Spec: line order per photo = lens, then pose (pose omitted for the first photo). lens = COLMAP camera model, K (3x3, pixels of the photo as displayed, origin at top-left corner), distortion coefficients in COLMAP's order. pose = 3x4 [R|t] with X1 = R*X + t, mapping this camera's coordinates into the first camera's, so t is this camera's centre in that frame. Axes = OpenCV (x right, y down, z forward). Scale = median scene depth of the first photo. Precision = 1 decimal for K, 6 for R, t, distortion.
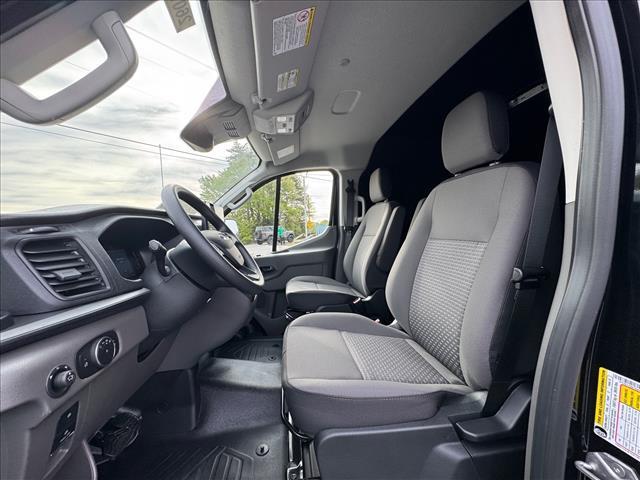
lens RADIAL K [[255.0, 0, 320.0], [0, 255.0, 240.0], [0, 0, 1]] dist [0.000568, 0.000014]
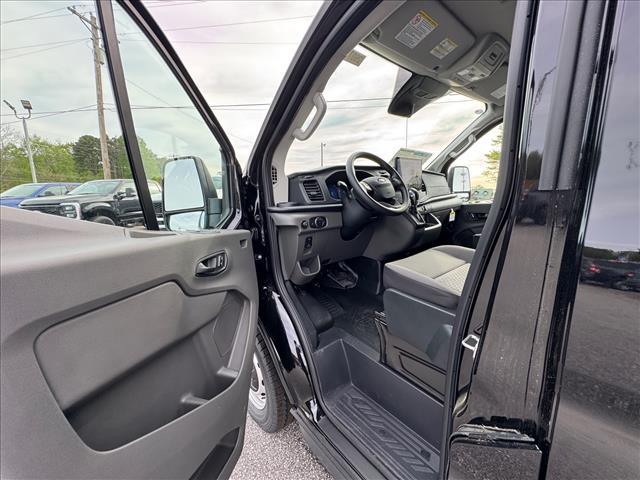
lens RADIAL K [[249.3, 0, 320.0], [0, 249.3, 240.0], [0, 0, 1]] dist [0.000348, -0.000036]
pose [[0.512790, 0.198686, -0.835207, 1.381787], [-0.024504, 0.975843, 0.217097, 0.037203], [0.858164, -0.090859, 0.505271, -0.352264]]
